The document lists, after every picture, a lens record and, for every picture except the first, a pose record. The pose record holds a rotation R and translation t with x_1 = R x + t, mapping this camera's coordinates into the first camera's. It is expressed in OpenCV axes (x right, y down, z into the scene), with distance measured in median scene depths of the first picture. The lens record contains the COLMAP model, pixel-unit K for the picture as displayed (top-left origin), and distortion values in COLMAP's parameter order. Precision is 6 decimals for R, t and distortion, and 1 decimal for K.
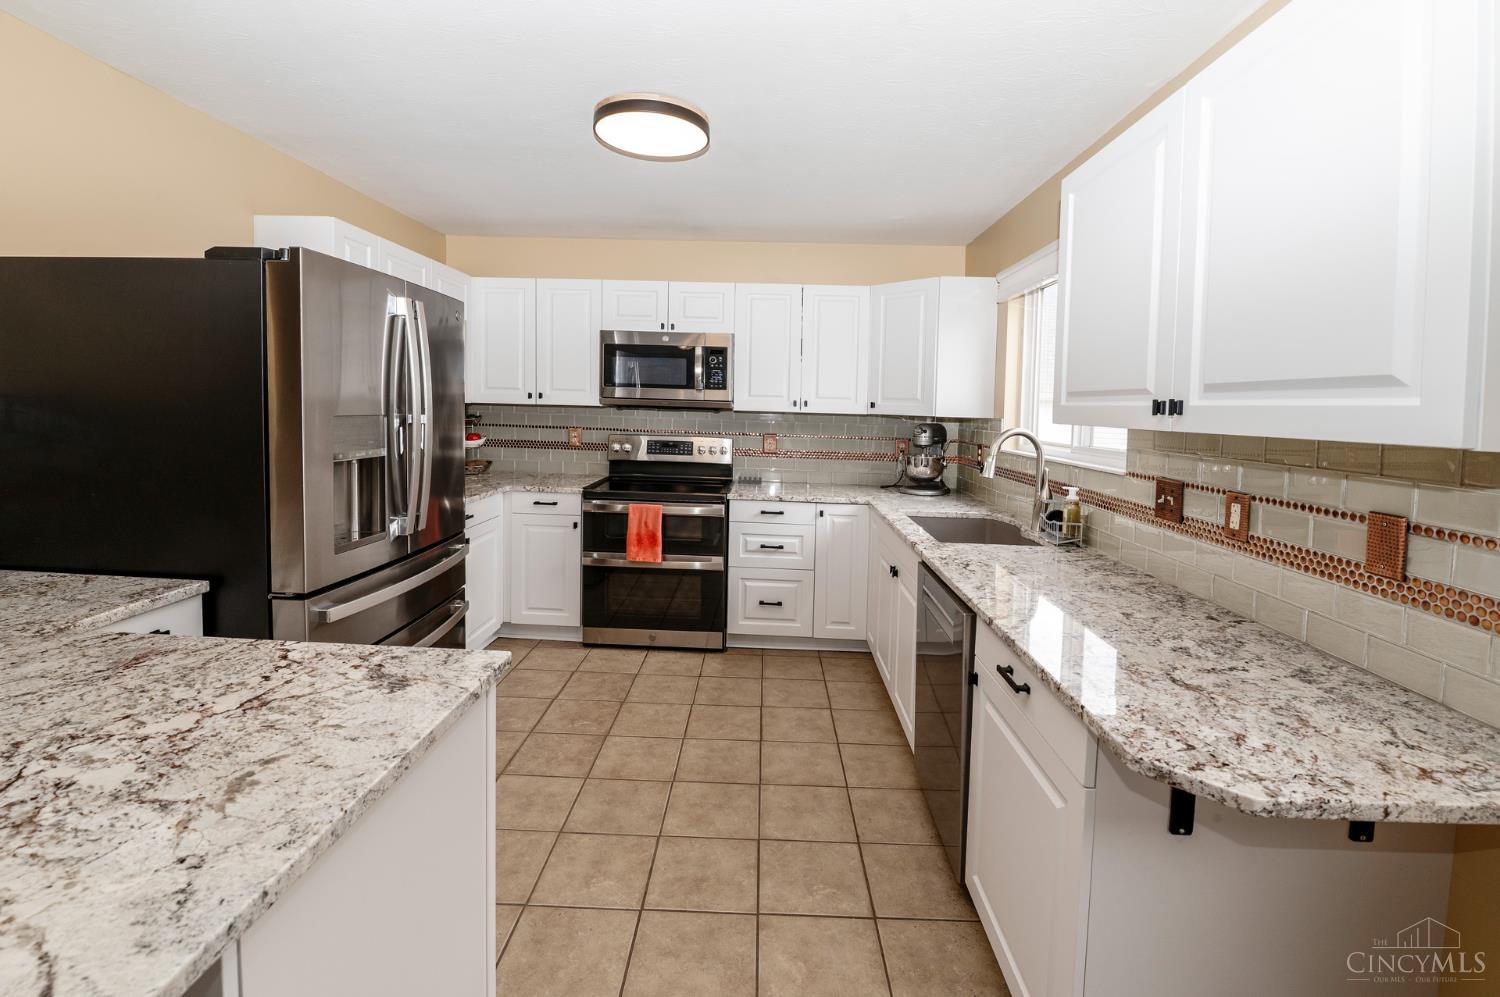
lens RADIAL K [[669.0, 0, 739.4], [0, 669.0, 416.8], [0, 0, 1]] dist [-0.002312, -0.005377]
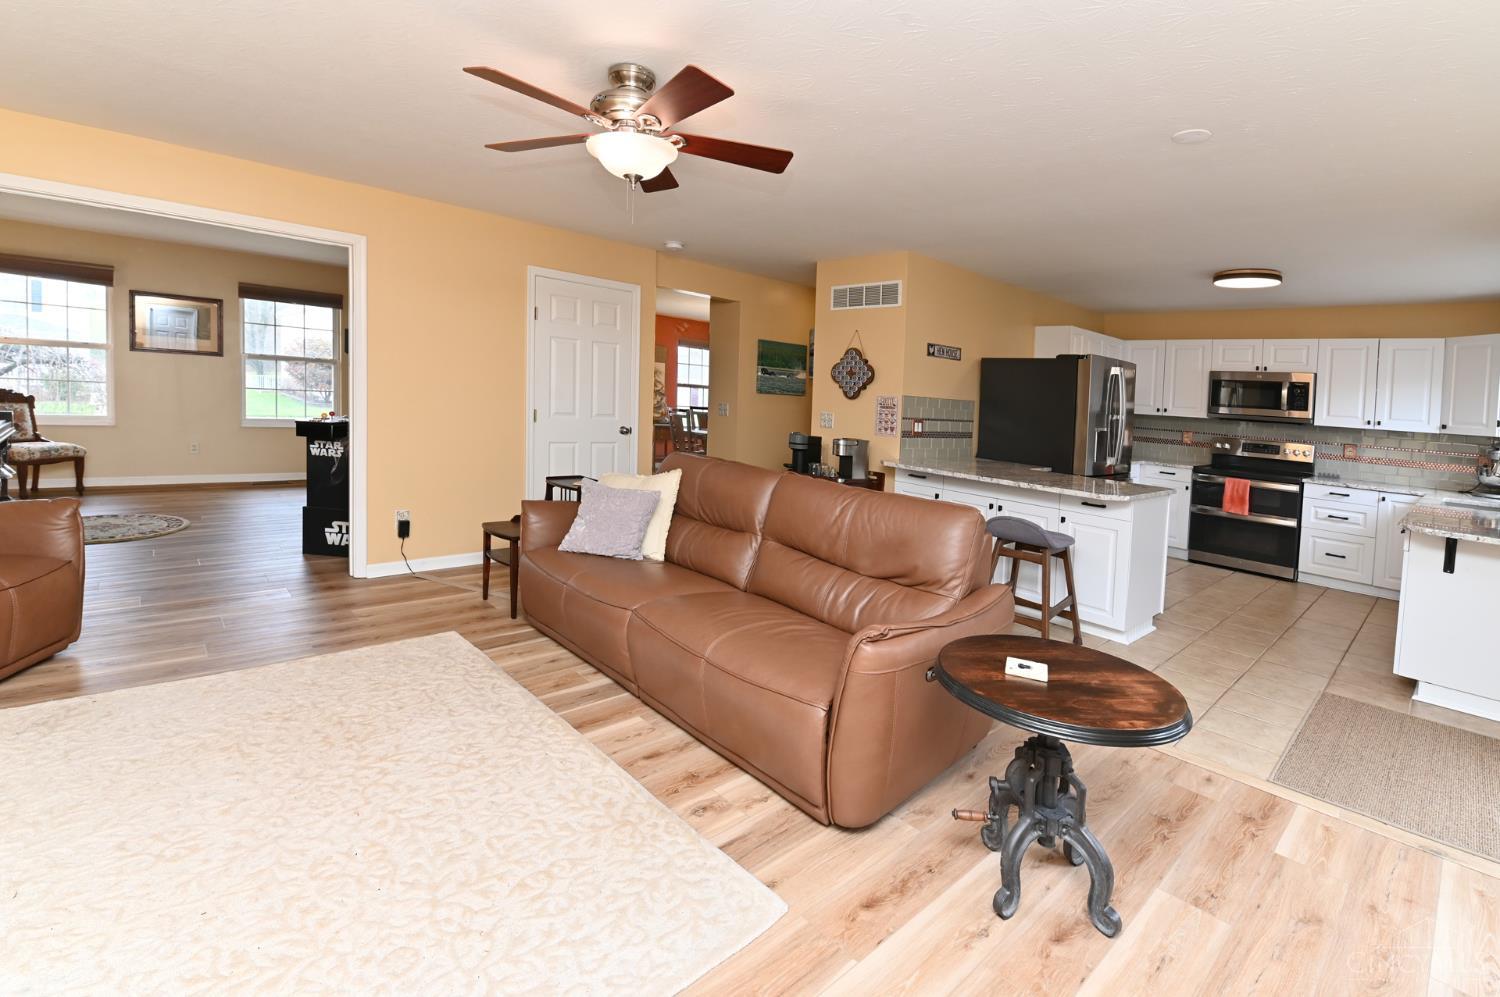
lens RADIAL K [[669.0, 0, 758.6], [0, 669.0, 410.0], [0, 0, 1]] dist [-0.002312, -0.005377]
pose [[0.706682, 0.039263, -0.706441, 0.172244], [-0.059950, 0.998191, -0.004493, 0.038973], [0.704987, 0.045526, 0.707757, -0.960173]]
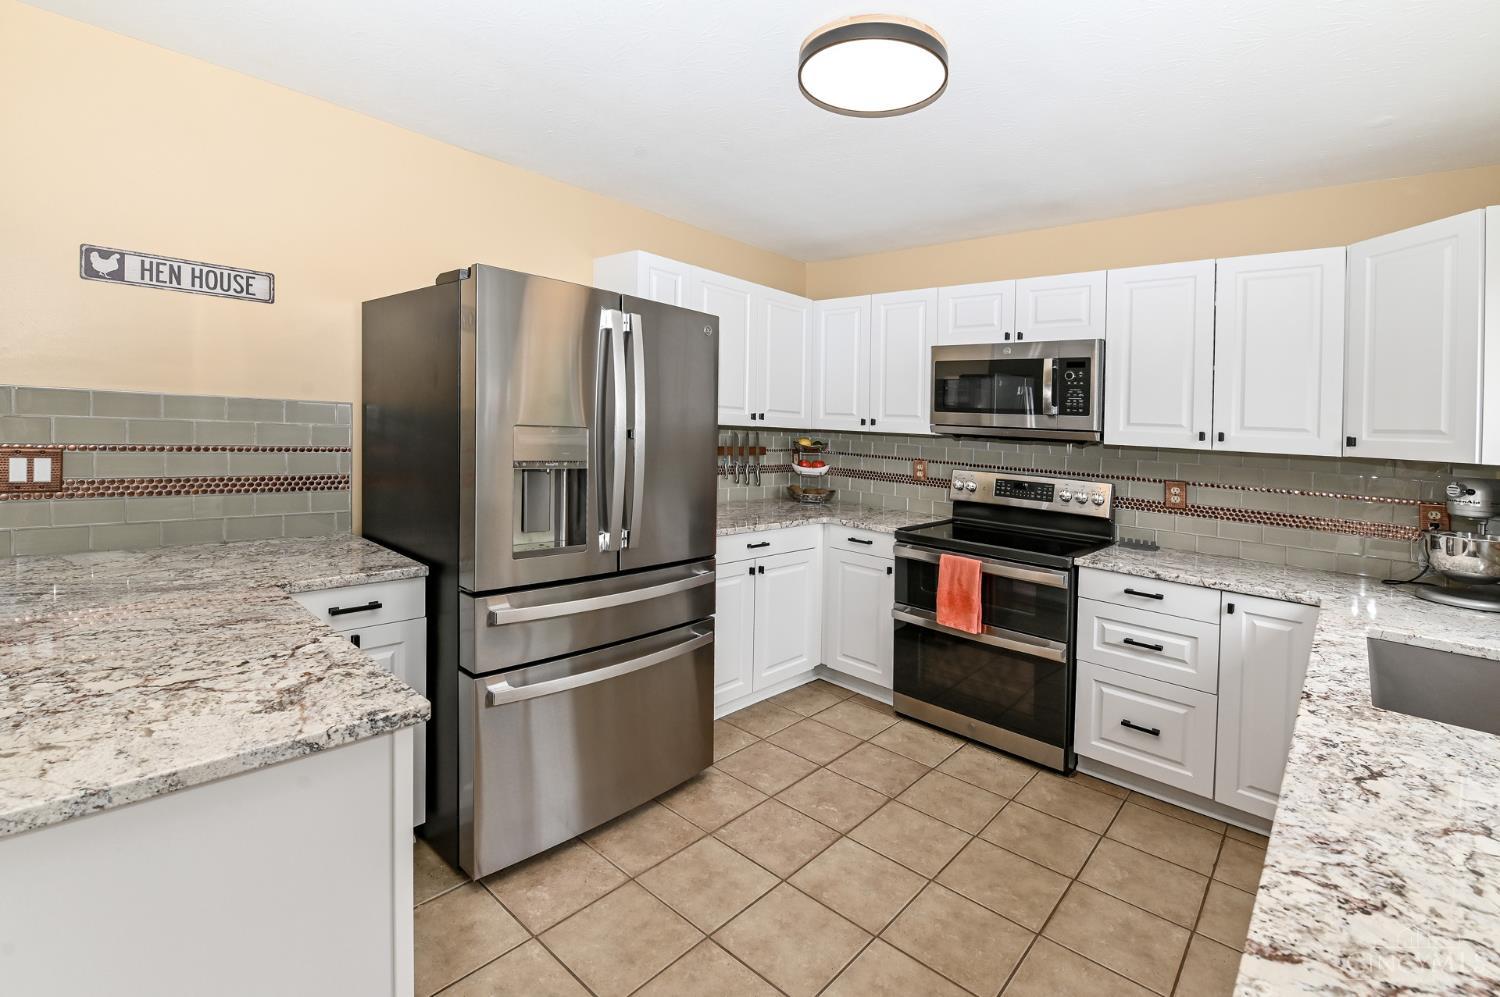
lens RADIAL K [[669.0, 0, 760.3], [0, 669.0, 424.1], [0, 0, 1]] dist [-0.002312, -0.005377]
pose [[0.776527, 0.010710, -0.629993, 0.169914], [-0.040295, 0.998653, -0.032690, 0.007872], [0.628794, 0.050771, 0.775912, 0.212528]]
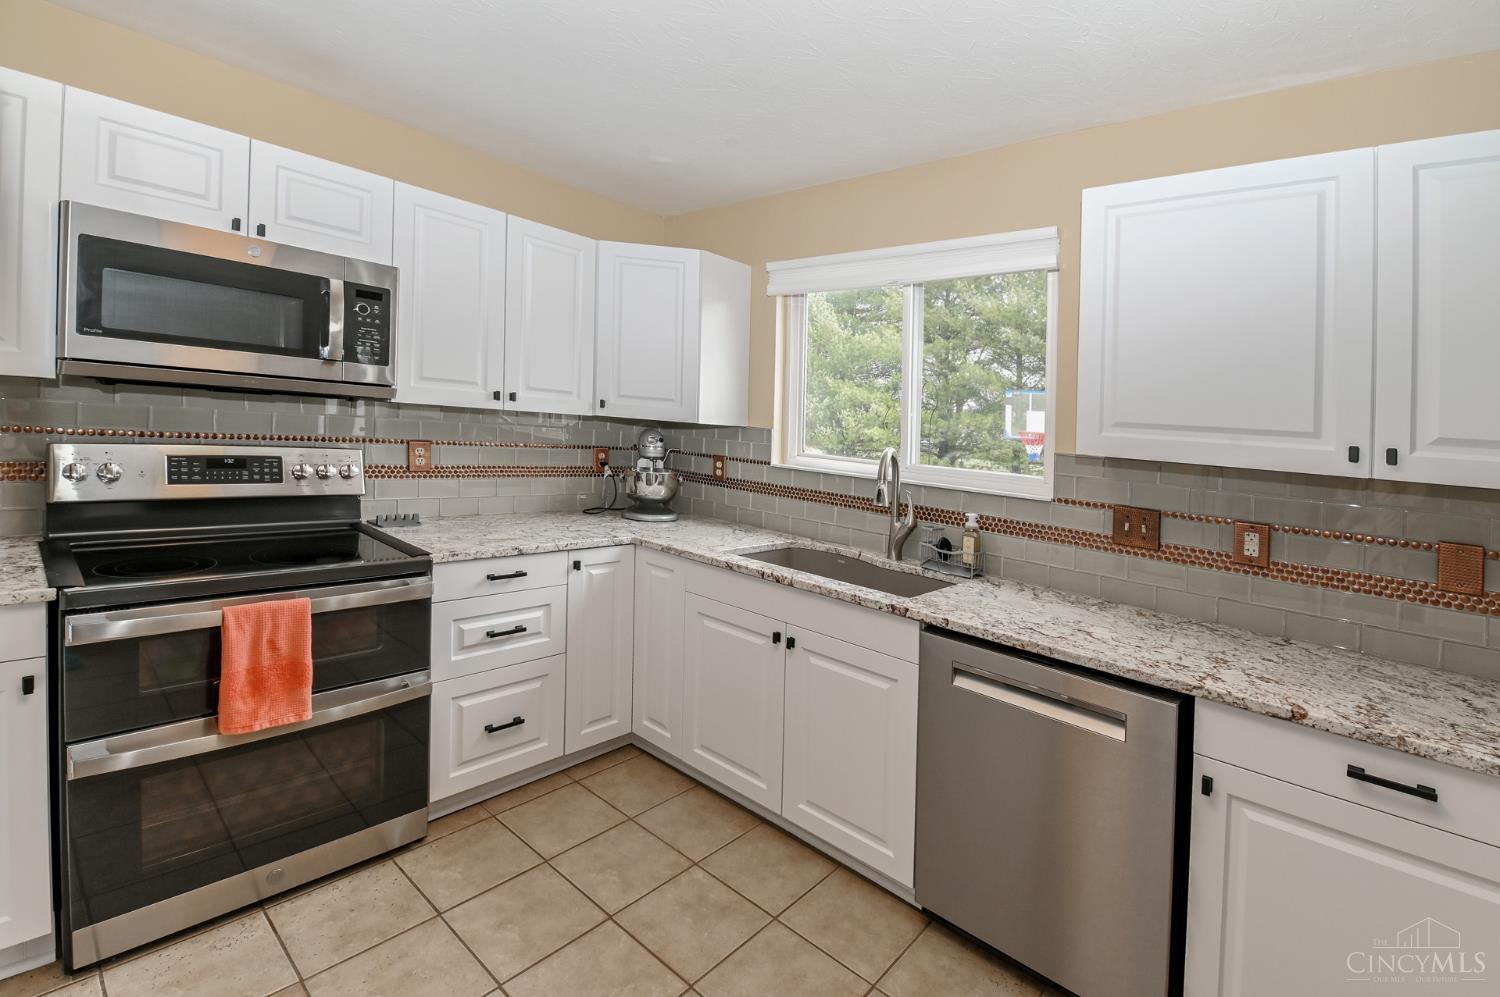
lens RADIAL K [[669.0, 0, 760.0], [0, 669.0, 392.2], [0, 0, 1]] dist [-0.002312, -0.005377]
pose [[0.624979, 0.054869, 0.778711, -0.288485], [-0.043386, 0.998426, -0.035529, -0.012458], [-0.779435, -0.011580, 0.626376, 0.432191]]
